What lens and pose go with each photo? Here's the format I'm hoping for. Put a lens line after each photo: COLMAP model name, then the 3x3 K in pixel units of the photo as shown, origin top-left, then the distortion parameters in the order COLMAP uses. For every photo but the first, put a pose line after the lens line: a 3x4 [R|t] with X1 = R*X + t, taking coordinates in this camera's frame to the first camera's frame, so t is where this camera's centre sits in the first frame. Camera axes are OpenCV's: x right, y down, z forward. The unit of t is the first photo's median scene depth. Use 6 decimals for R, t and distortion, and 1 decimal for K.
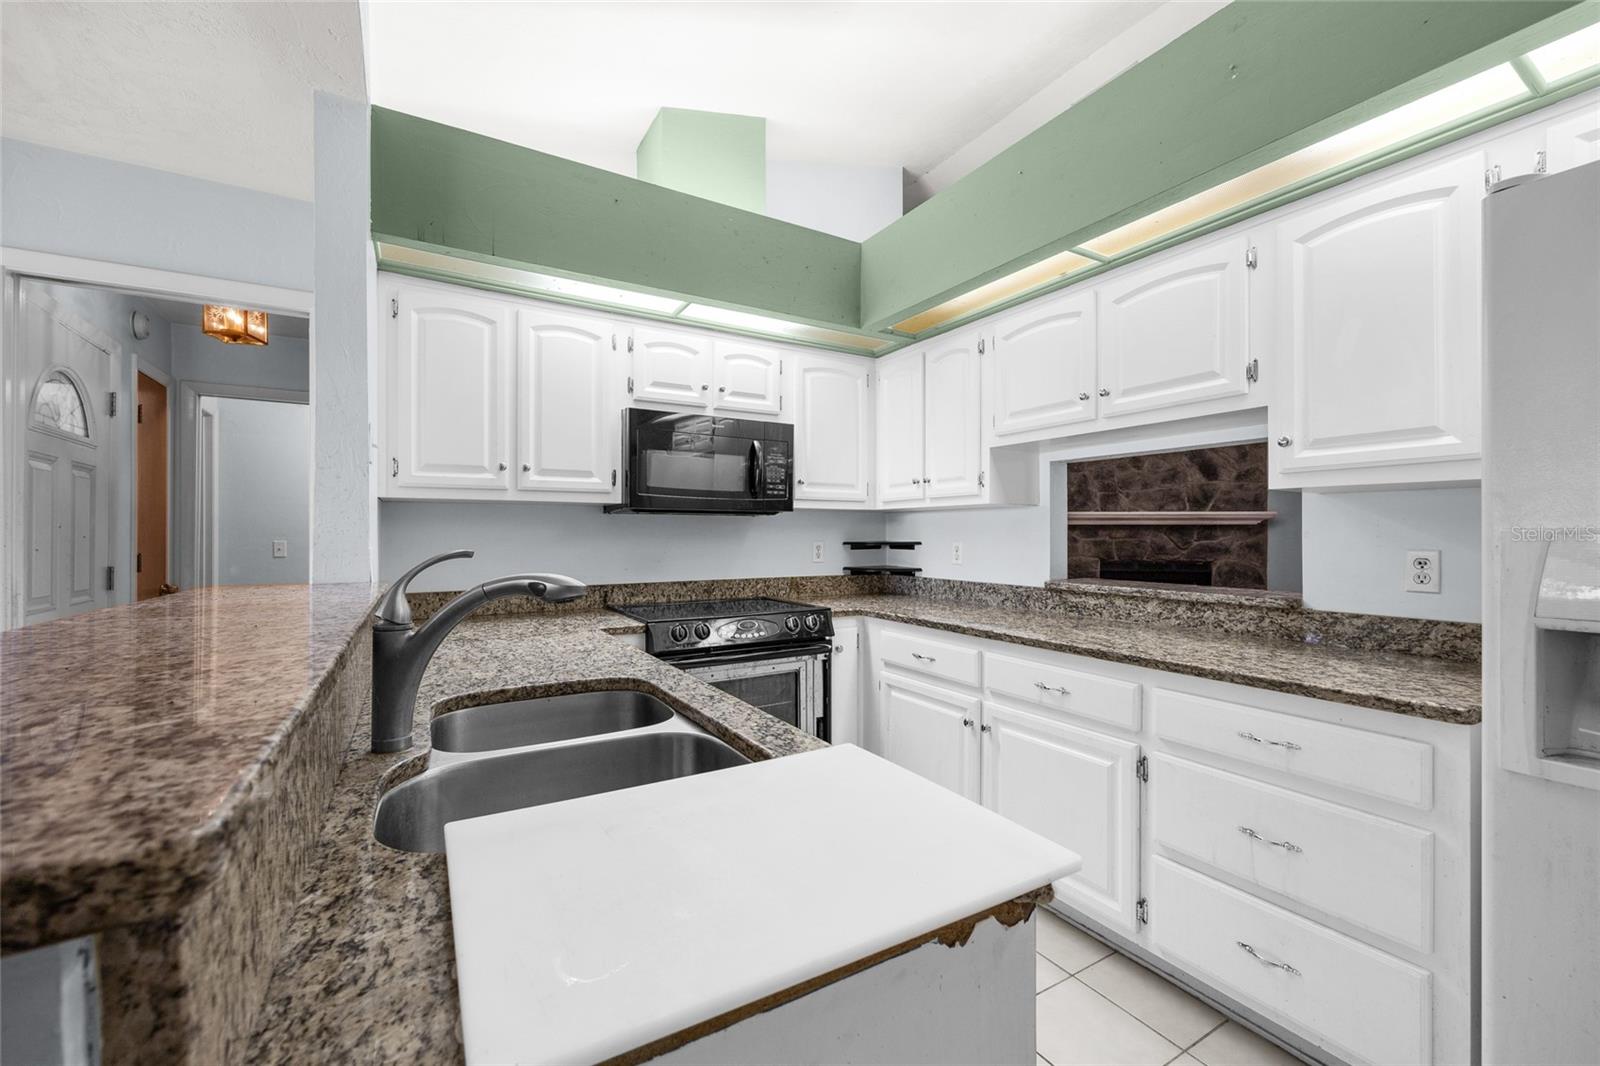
lens RADIAL K [[643.4, 0, 800.0], [0, 643.4, 533.0], [0, 0, 1]] dist [-0.004528, -0.000435]
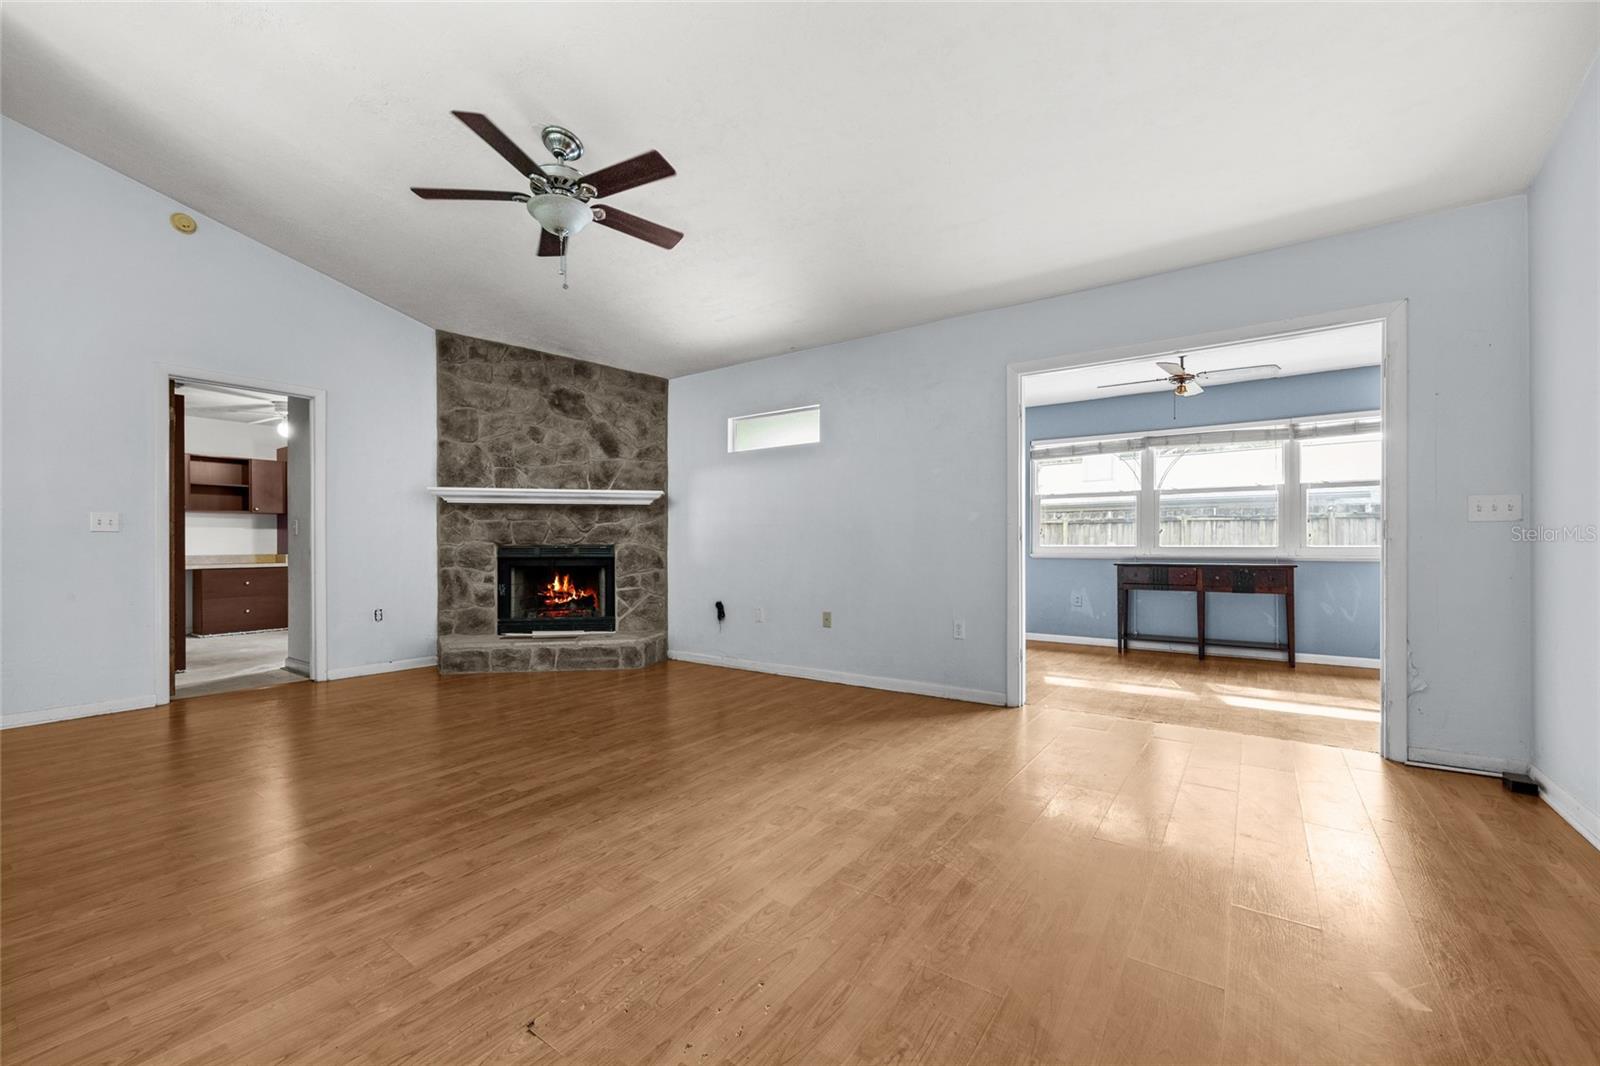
lens RADIAL K [[643.4, 0, 800.0], [0, 643.4, 533.0], [0, 0, 1]] dist [-0.004528, -0.000435]
pose [[0.911707, 0.002691, 0.410832, 0.501238], [0.003646, 0.999886, -0.014639, 0.041550], [-0.410824, 0.014844, 0.911594, 0.041083]]
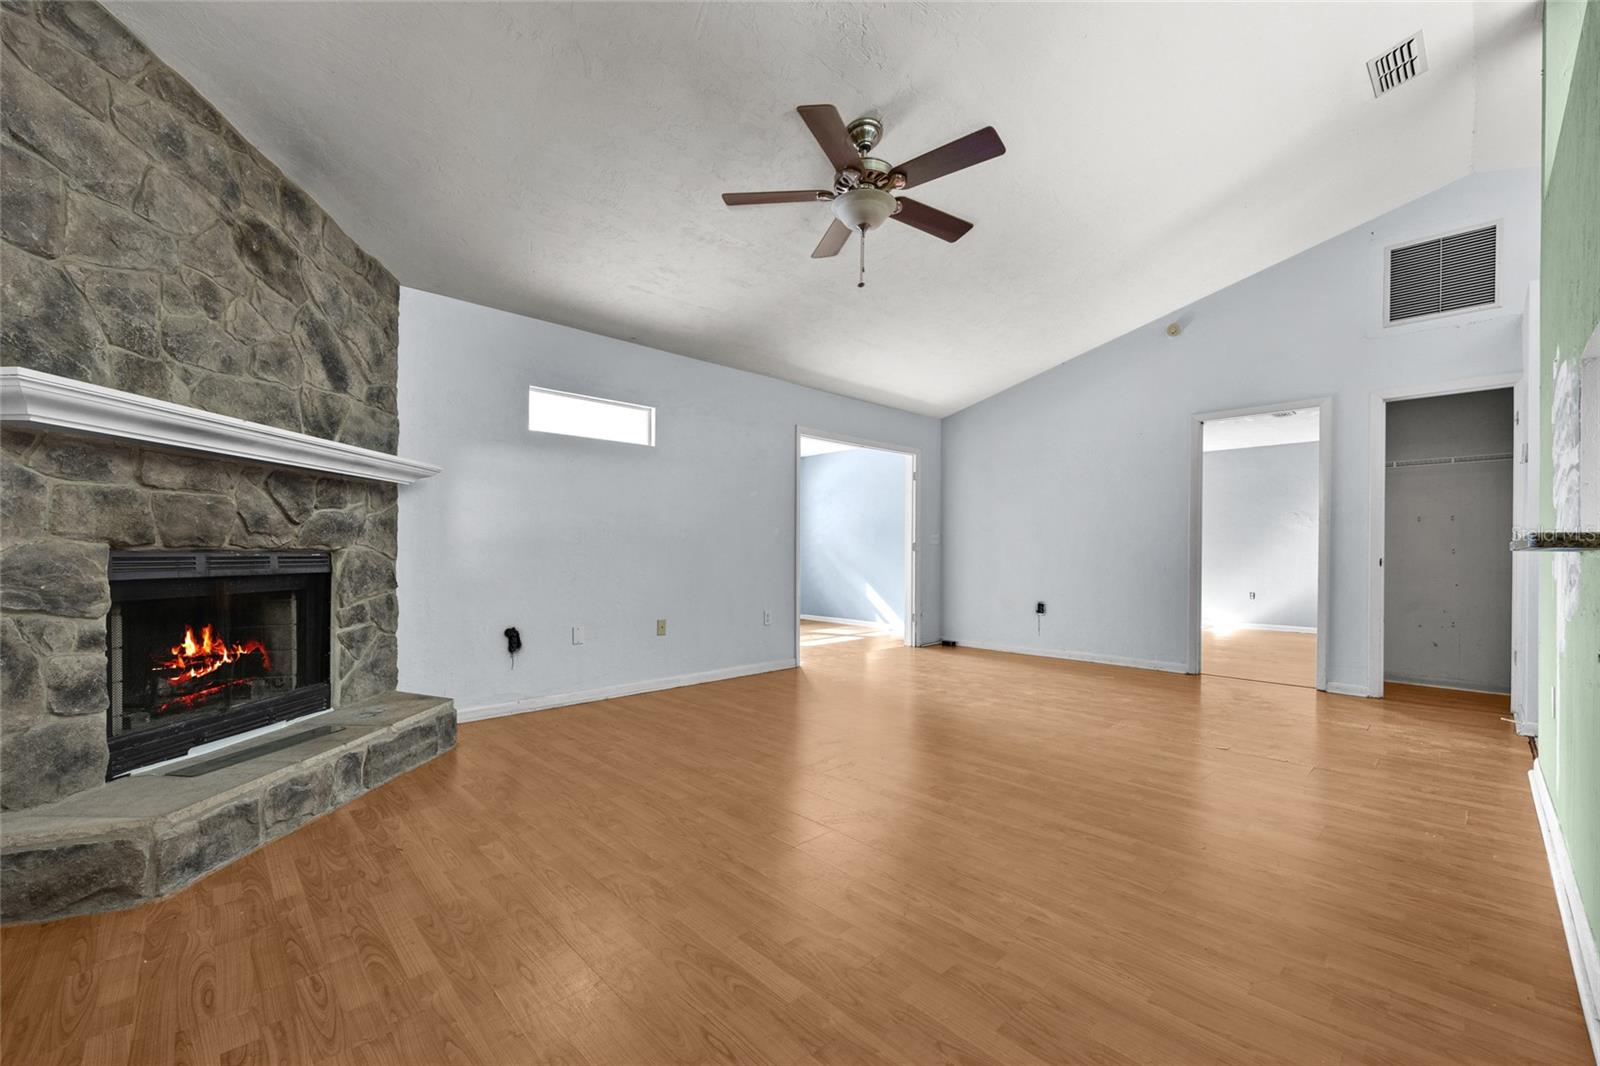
lens RADIAL K [[639.6, 0, 793.7], [0, 639.6, 546.3], [0, 0, 1]] dist [-0.002105, -0.000169]
pose [[-0.214657, 0.007819, 0.976658, 0.069220], [-0.000230, 0.999968, -0.008056, 0.044945], [-0.976689, -0.001954, -0.214649, 0.749348]]
